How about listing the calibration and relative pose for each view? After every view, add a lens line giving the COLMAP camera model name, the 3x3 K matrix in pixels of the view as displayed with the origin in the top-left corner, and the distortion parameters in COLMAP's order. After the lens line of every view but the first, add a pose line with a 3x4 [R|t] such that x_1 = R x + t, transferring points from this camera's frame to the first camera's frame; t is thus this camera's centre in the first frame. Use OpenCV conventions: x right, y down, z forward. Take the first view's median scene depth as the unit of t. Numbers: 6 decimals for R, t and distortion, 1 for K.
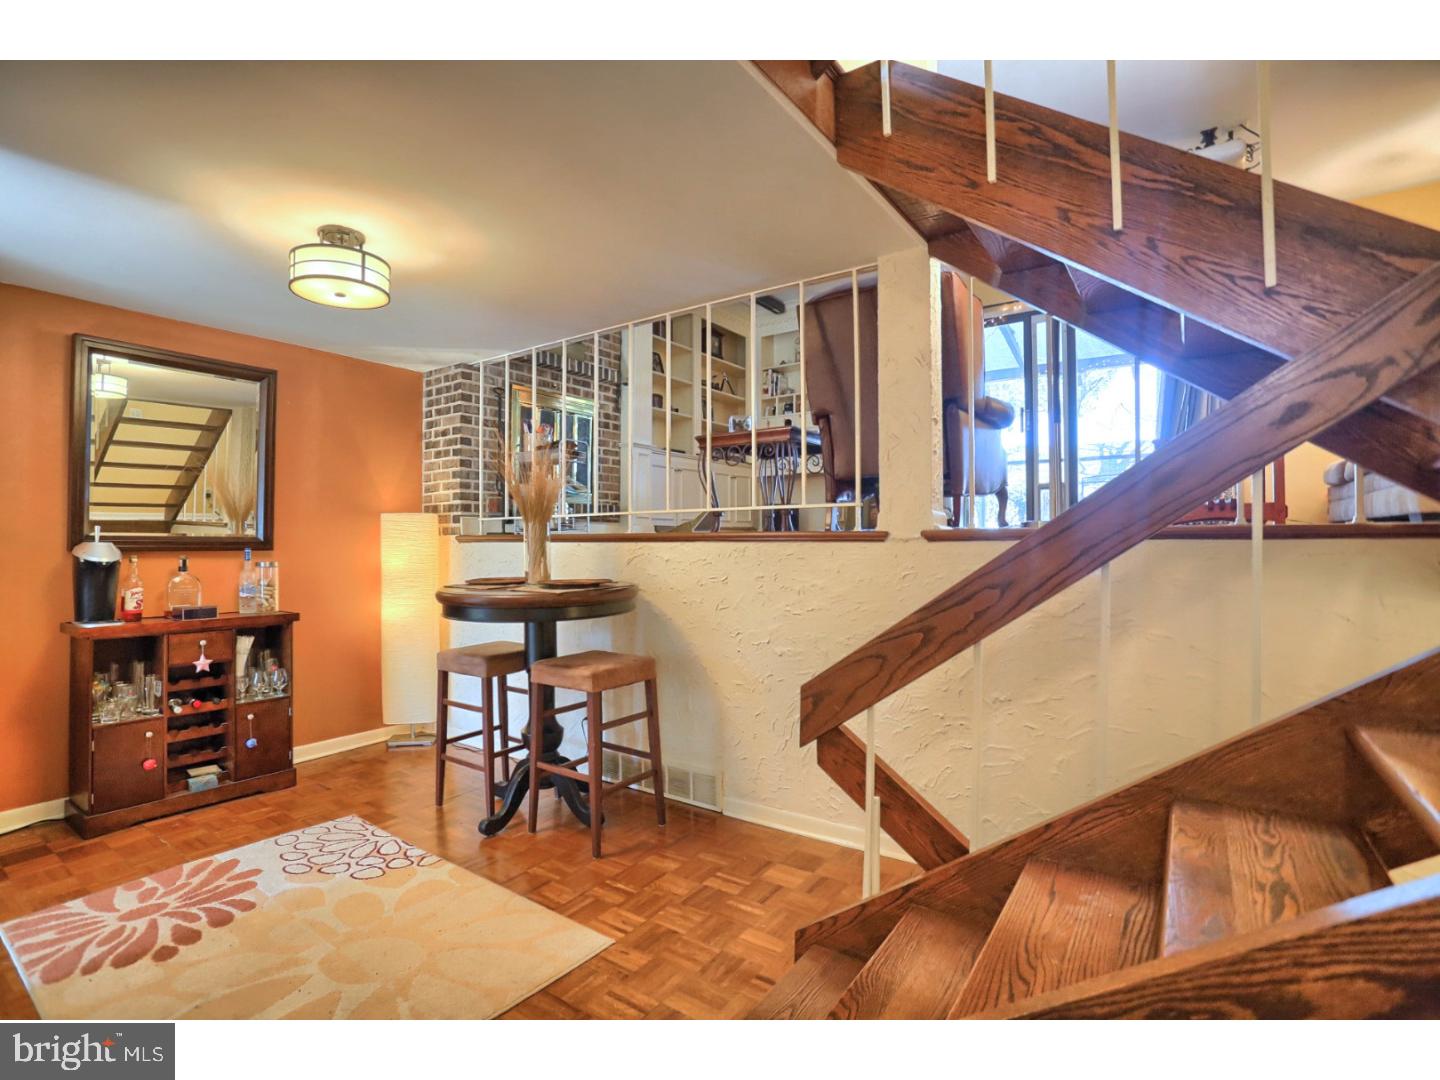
lens RADIAL K [[694.0, 0, 712.7], [0, 694.0, 537.9], [0, 0, 1]] dist [-0.036571, 0.002232]
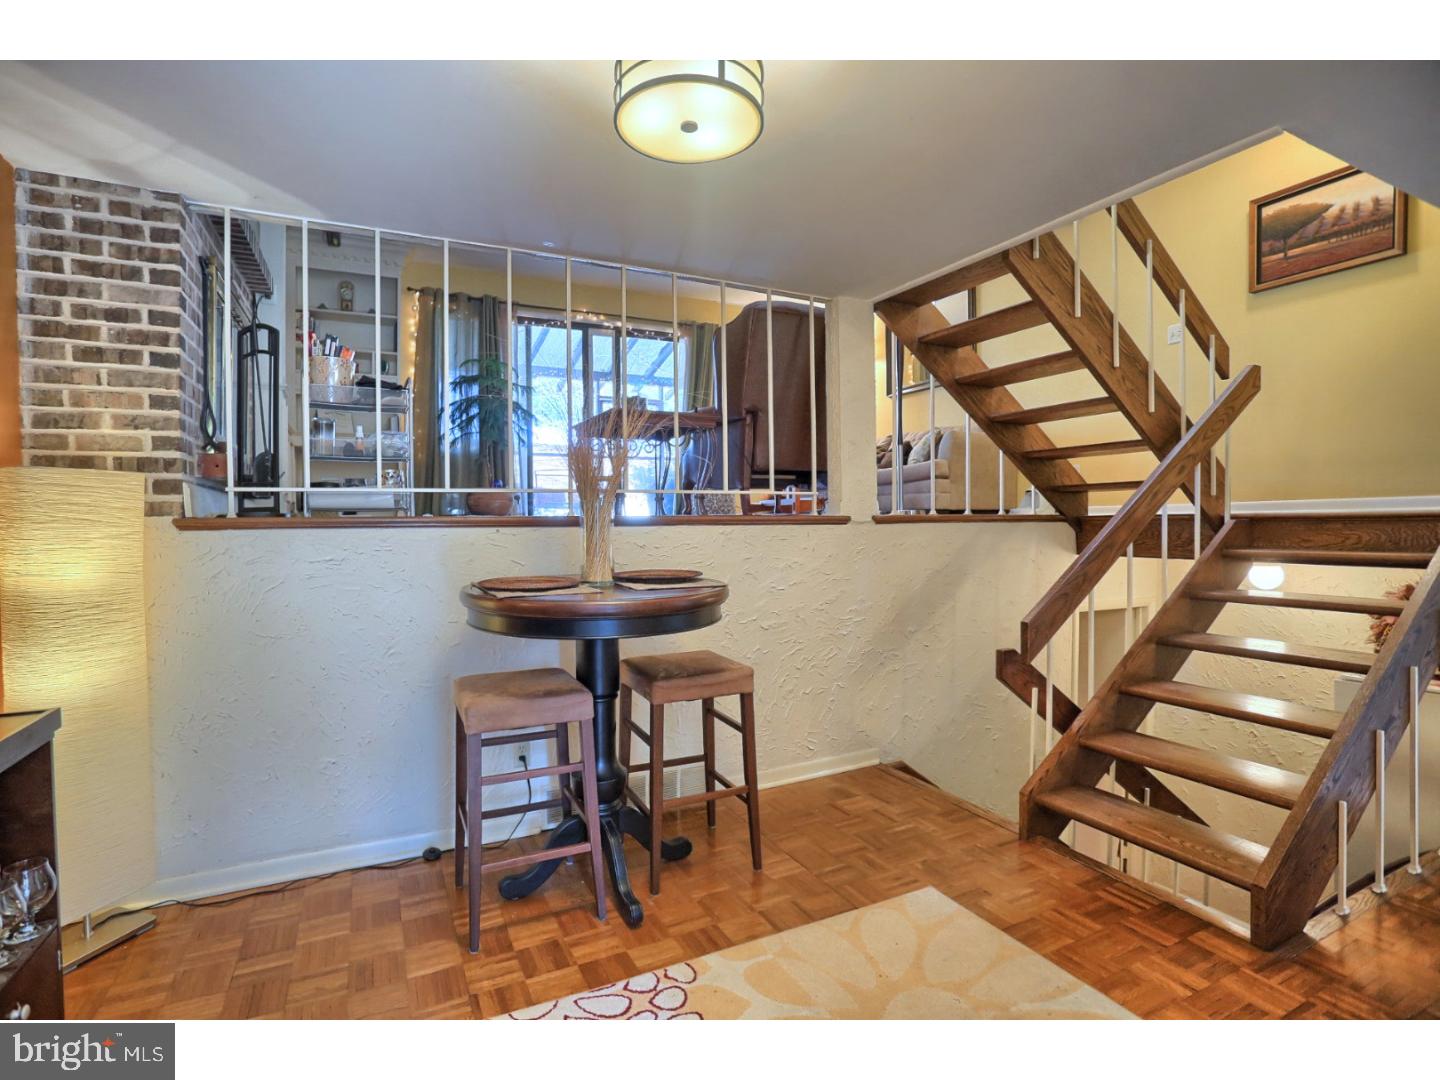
lens RADIAL K [[694.0, 0, 711.8], [0, 694.0, 531.4], [0, 0, 1]] dist [-0.036571, 0.002232]
pose [[0.473625, -0.010992, 0.880658, -0.656687], [0.003915, 0.999939, 0.010376, 0.003069], [-0.880718, -0.001466, 0.473639, 0.408354]]
